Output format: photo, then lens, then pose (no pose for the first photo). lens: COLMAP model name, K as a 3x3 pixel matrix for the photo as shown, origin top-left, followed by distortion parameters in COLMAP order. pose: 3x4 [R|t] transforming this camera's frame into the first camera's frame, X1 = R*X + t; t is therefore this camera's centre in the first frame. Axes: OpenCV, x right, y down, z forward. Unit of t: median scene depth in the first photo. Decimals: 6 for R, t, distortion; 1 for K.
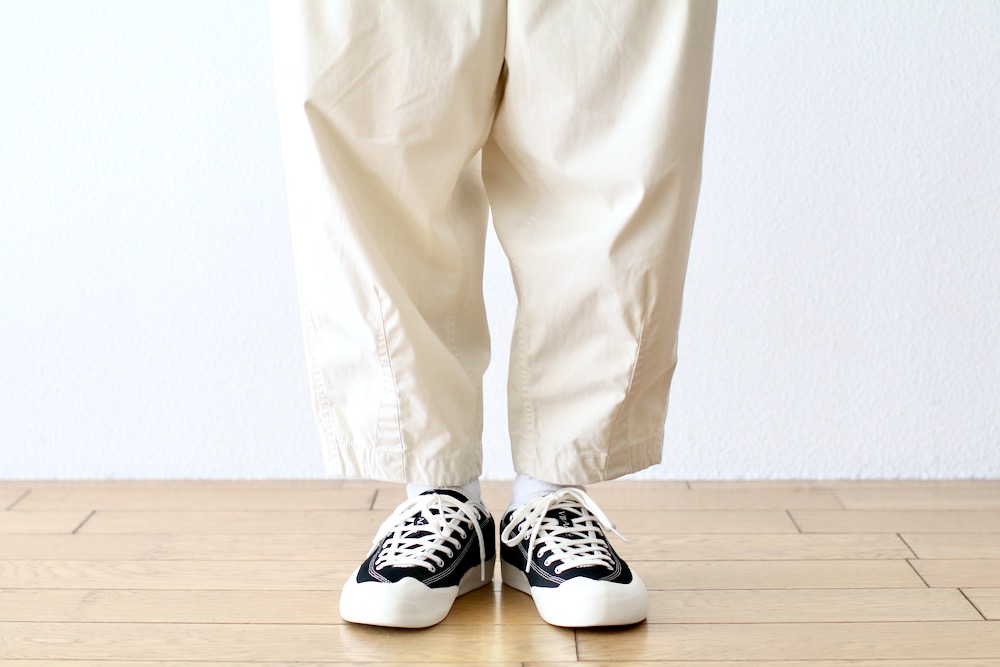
lens RADIAL K [[2423.1, 0, 493.5], [0, 2423.1, 337.9], [0, 0, 1]] dist [-0.162937, 0.000000]
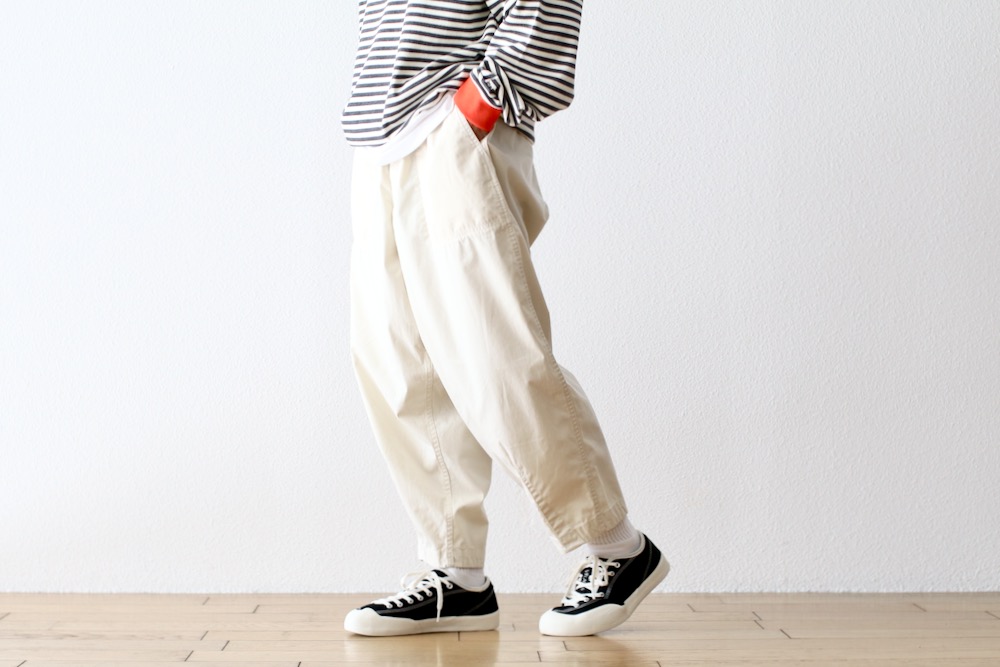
lens RADIAL K [[2423.1, 0, 507.4], [0, 2423.1, 335.1], [0, 0, 1]] dist [-0.162937, 0.000000]
pose [[0.999682, 0.002181, 0.025133, -0.036664], [0.000535, 0.994199, -0.107553, 0.061010], [-0.025222, 0.107532, 0.993882, -0.570760]]
